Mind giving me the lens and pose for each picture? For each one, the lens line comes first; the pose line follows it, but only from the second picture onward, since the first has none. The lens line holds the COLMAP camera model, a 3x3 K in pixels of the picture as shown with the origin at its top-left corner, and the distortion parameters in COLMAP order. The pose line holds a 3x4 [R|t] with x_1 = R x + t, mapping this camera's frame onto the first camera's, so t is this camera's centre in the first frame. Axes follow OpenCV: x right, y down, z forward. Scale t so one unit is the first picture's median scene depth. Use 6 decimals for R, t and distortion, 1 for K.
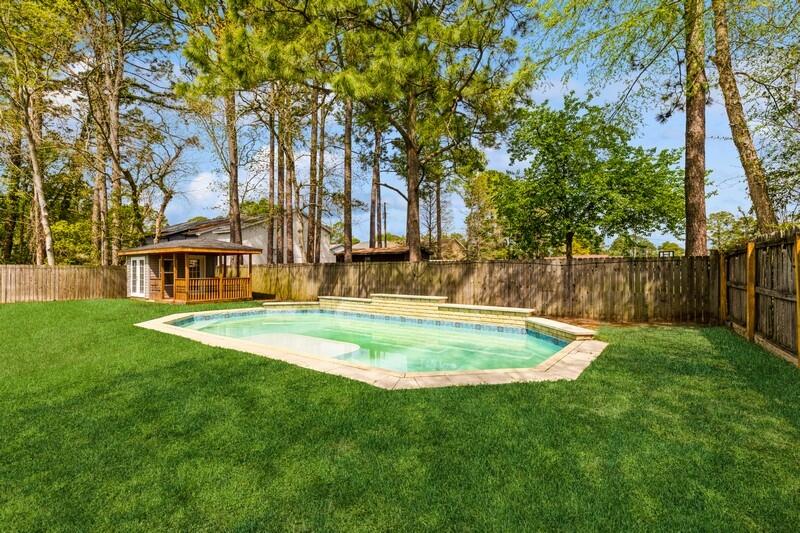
lens RADIAL K [[366.2, 0, 412.7], [0, 366.2, 267.4], [0, 0, 1]] dist [-0.007223, -0.000446]
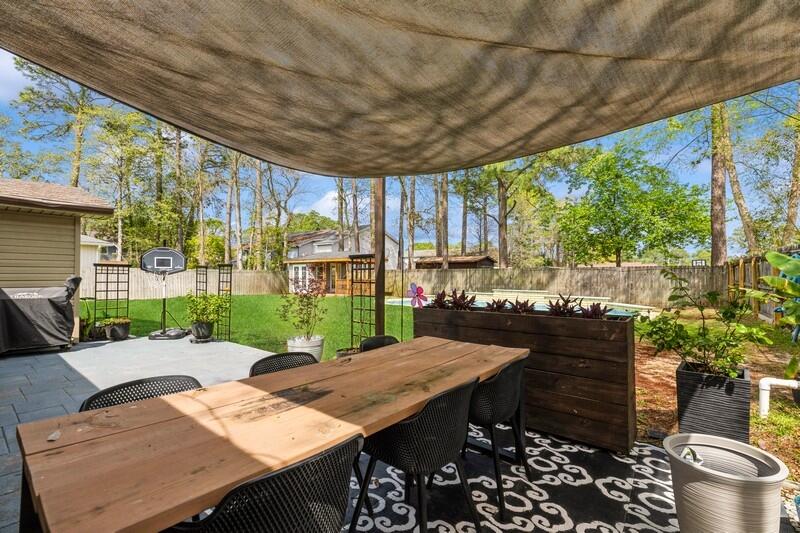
lens RADIAL K [[366.2, 0, 403.9], [0, 366.2, 272.5], [0, 0, 1]] dist [-0.007223, -0.000446]
pose [[0.996736, 0.004379, -0.080614, -0.288897], [-0.004749, 0.999979, -0.004390, 0.007334], [0.080593, 0.004759, 0.996736, -0.450568]]
